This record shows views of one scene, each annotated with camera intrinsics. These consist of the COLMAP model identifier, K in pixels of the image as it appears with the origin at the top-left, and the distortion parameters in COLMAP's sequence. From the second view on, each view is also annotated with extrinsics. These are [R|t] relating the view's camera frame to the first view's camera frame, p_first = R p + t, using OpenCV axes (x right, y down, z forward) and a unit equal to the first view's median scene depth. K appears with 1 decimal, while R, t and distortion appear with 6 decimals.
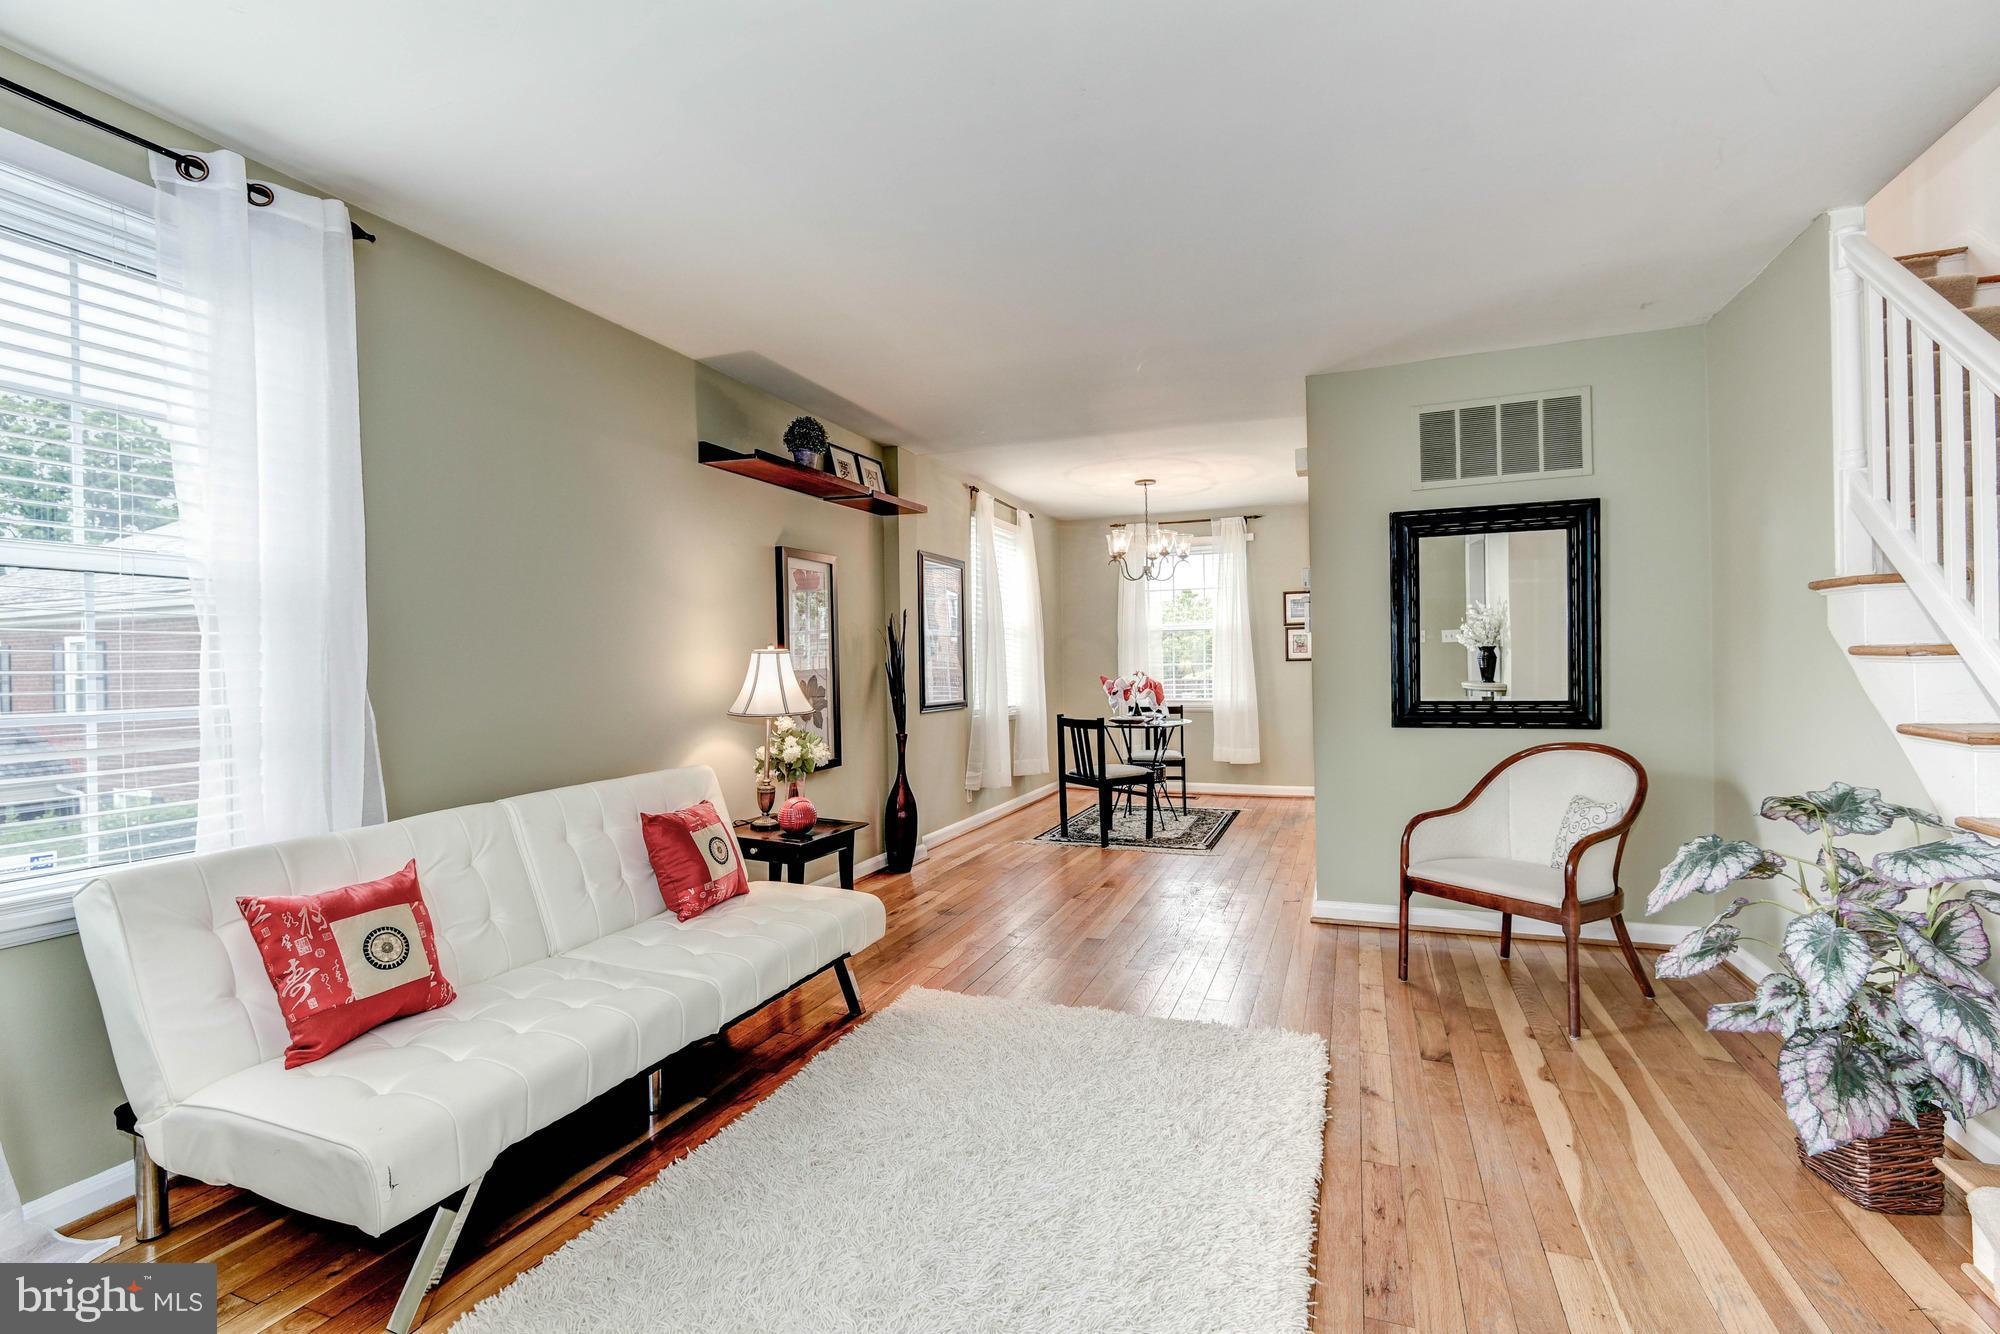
lens RADIAL K [[907.1, 0, 1000.0], [0, 907.1, 667.0], [0, 0, 1]] dist [-0.000829, -0.000580]
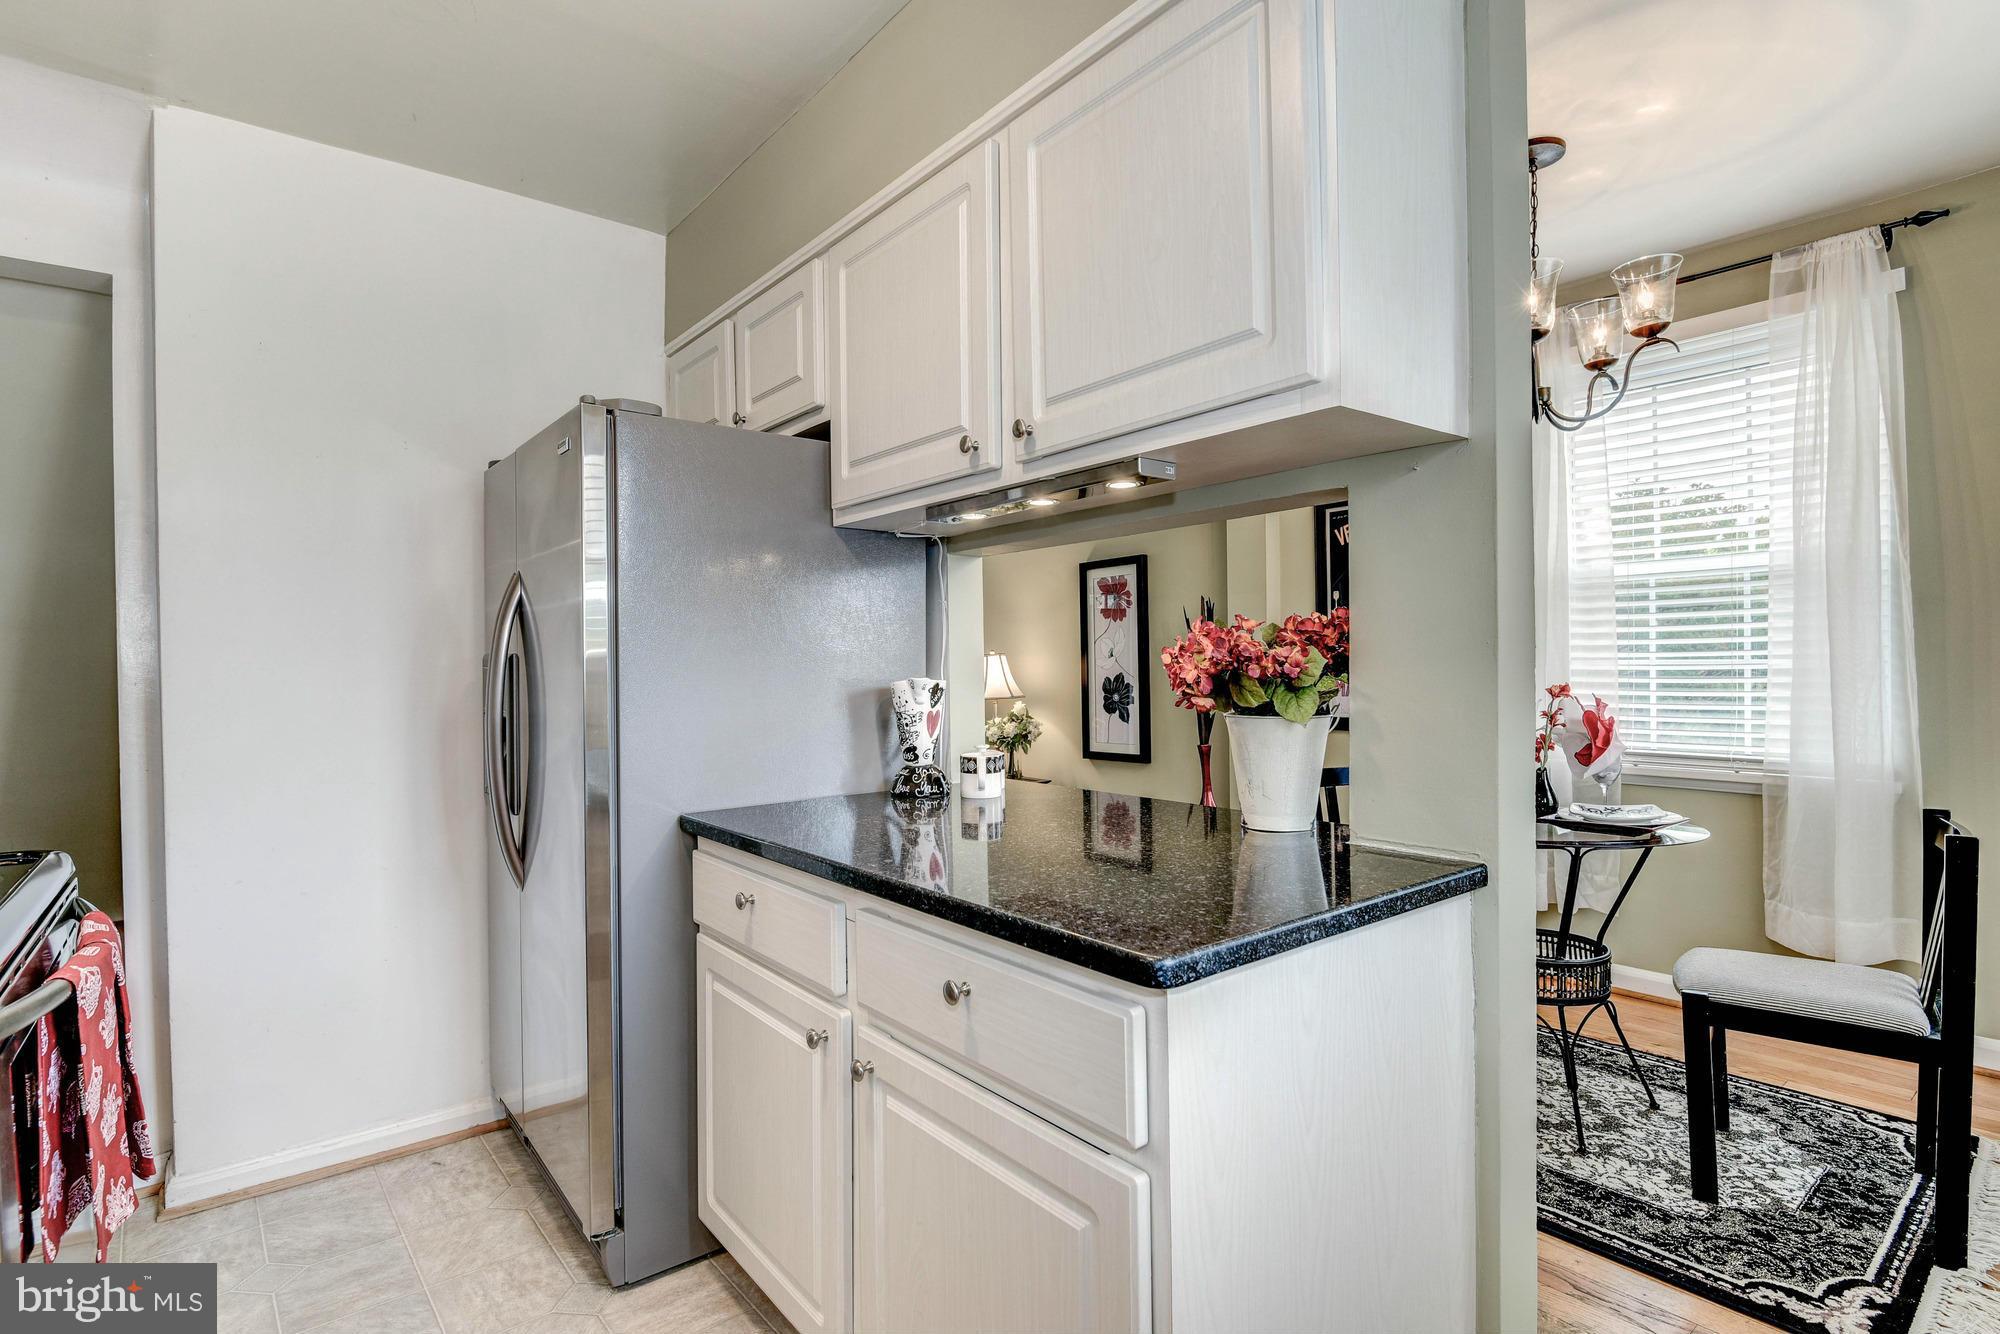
lens RADIAL K [[973.0, 0, 1000.0], [0, 973.0, 667.0], [0, 0, 1]] dist [-0.002127, -0.006211]
pose [[-0.499401, 0.025091, -0.866008, 1.001259], [0.021406, 0.999633, 0.016618, -0.022112], [0.866107, -0.010238, -0.499754, 1.686541]]
